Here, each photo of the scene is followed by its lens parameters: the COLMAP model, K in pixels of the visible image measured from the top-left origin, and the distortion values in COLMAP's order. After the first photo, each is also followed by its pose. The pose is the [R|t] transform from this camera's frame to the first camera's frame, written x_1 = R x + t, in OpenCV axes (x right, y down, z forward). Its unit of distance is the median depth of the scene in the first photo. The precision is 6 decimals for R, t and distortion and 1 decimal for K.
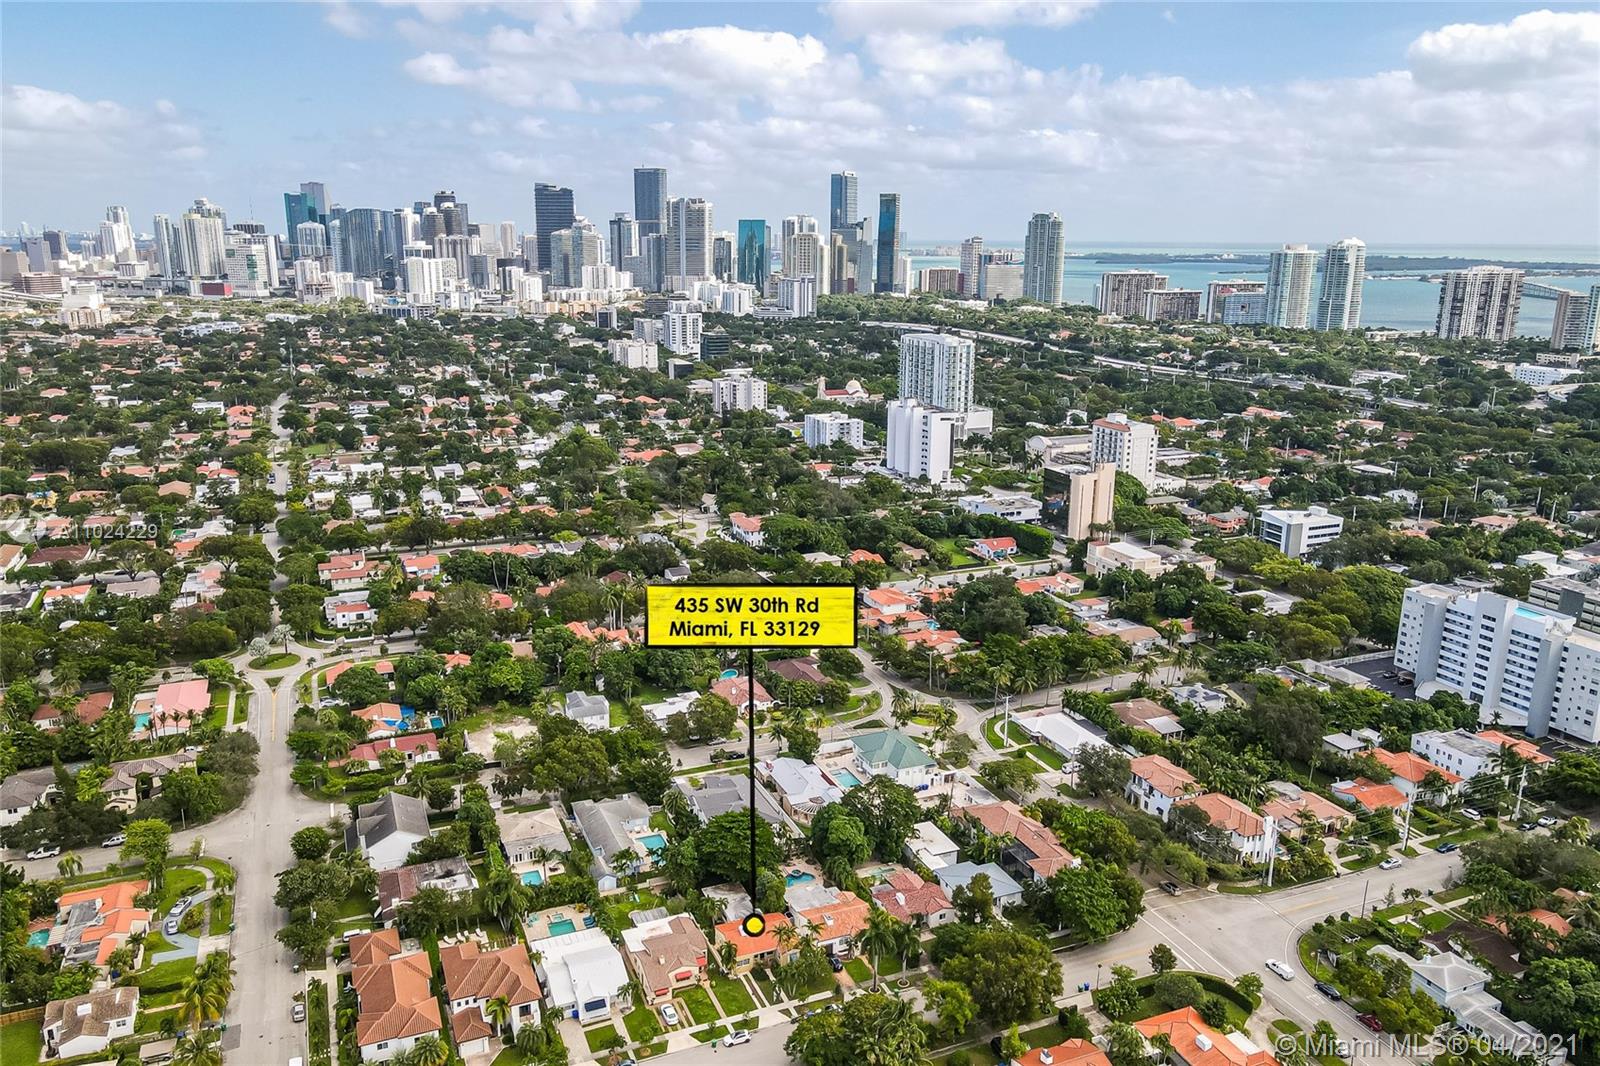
lens RADIAL K [[1167.5, 0, 800.0], [0, 1167.5, 533.0], [0, 0, 1]] dist [-0.019487, 0.044588]
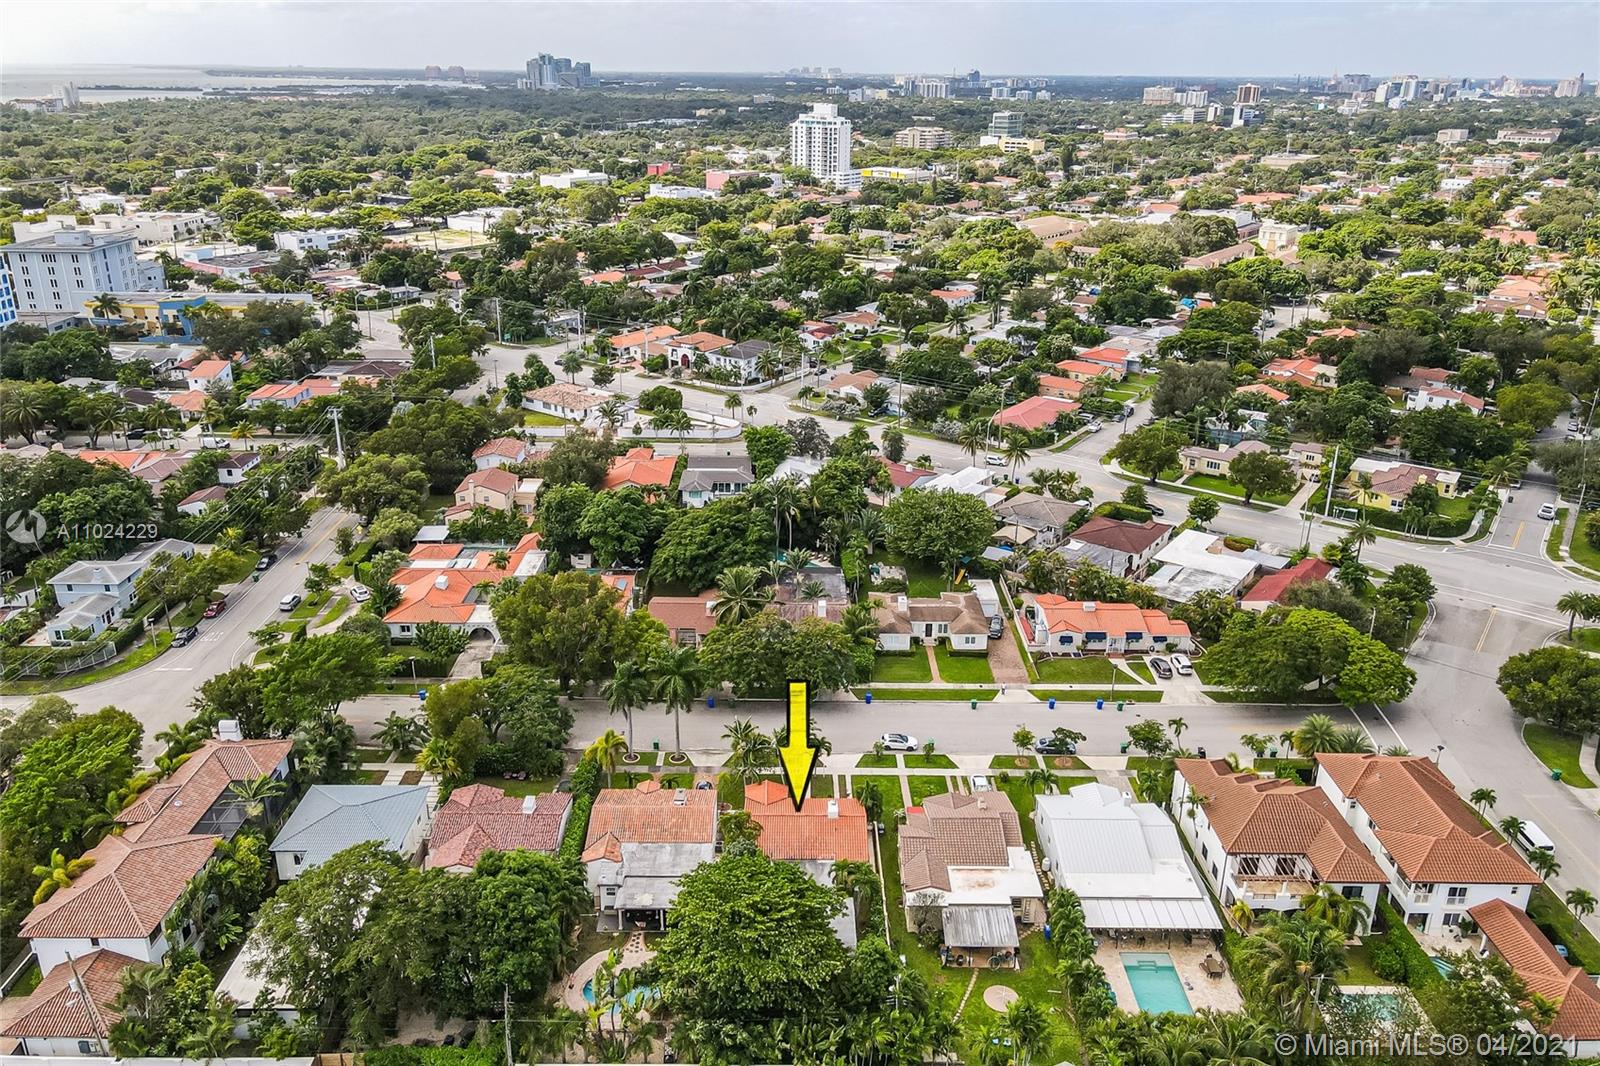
lens RADIAL K [[1159.2, 0, 794.8], [0, 1159.2, 504.0], [0, 0, 1]] dist [0.006455, 0.007976]
pose [[-0.918440, -0.156200, 0.363413, -0.135159], [0.080422, 0.825806, 0.558190, -0.064511], [-0.387298, 0.541891, -0.745892, 0.848150]]
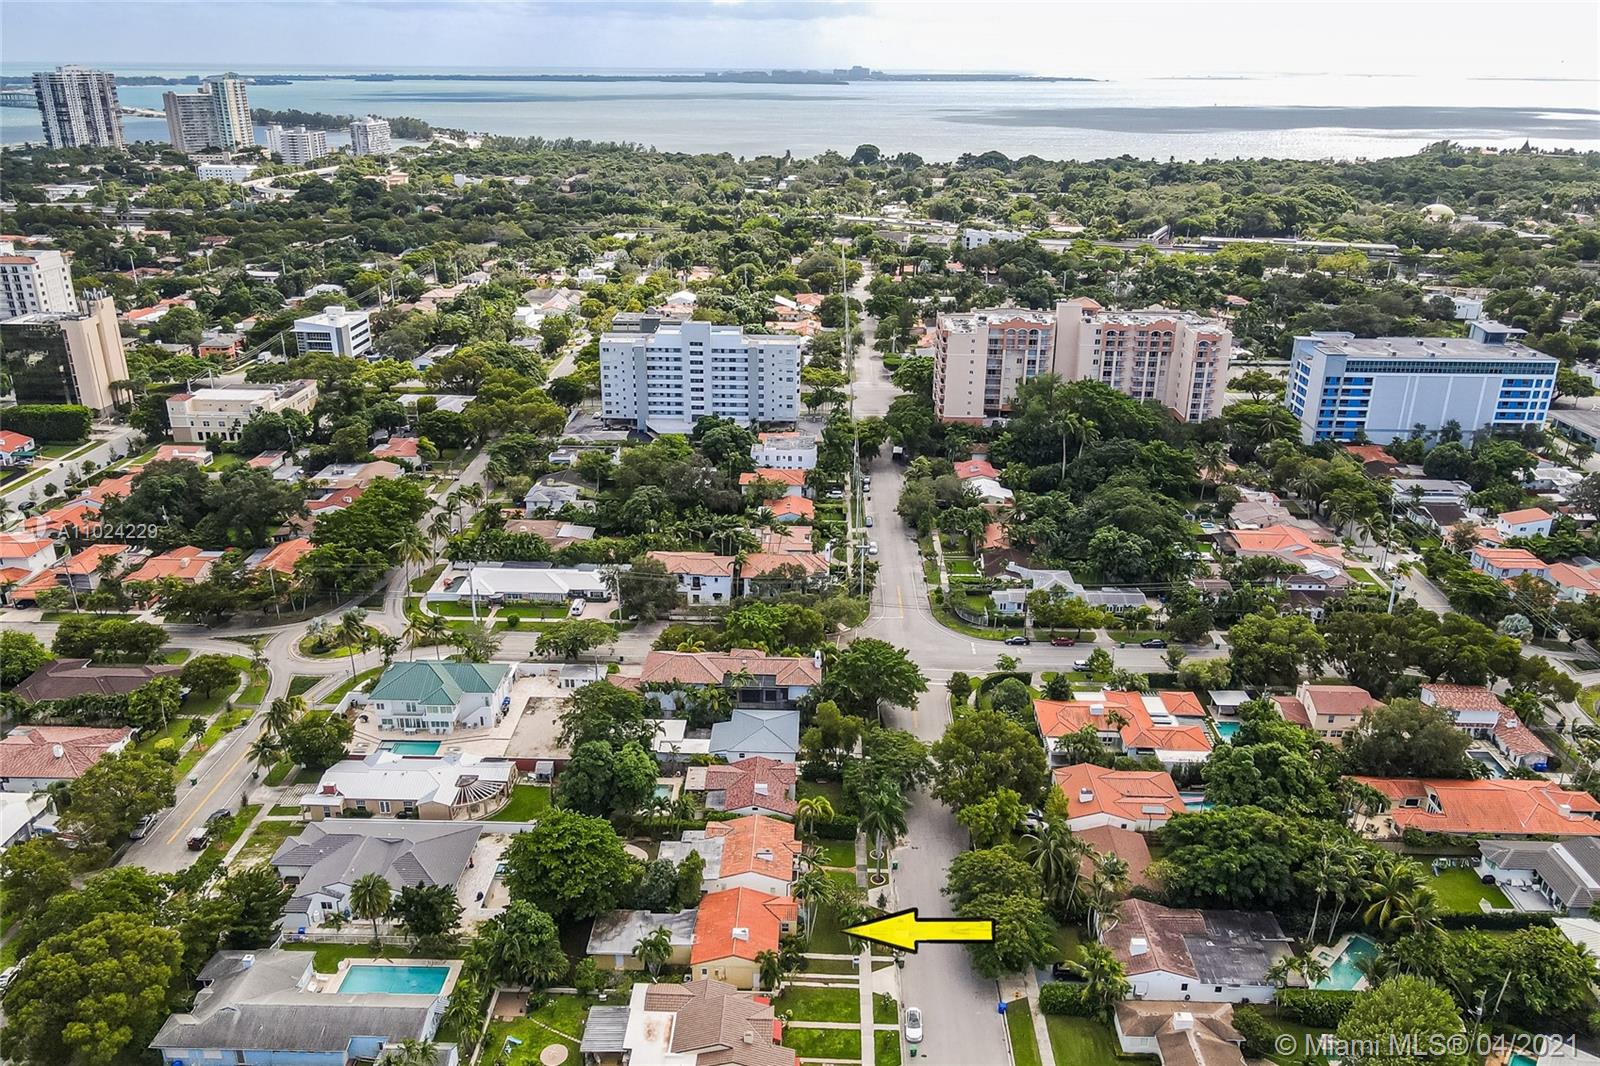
lens RADIAL K [[1167.5, 0, 800.0], [0, 1167.5, 533.0], [0, 0, 1]] dist [-0.019487, 0.044588]
pose [[0.417843, -0.344808, 0.840544, -0.331022], [0.222218, 0.935867, 0.273444, -0.036138], [-0.880924, 0.072528, 0.467668, 0.397676]]
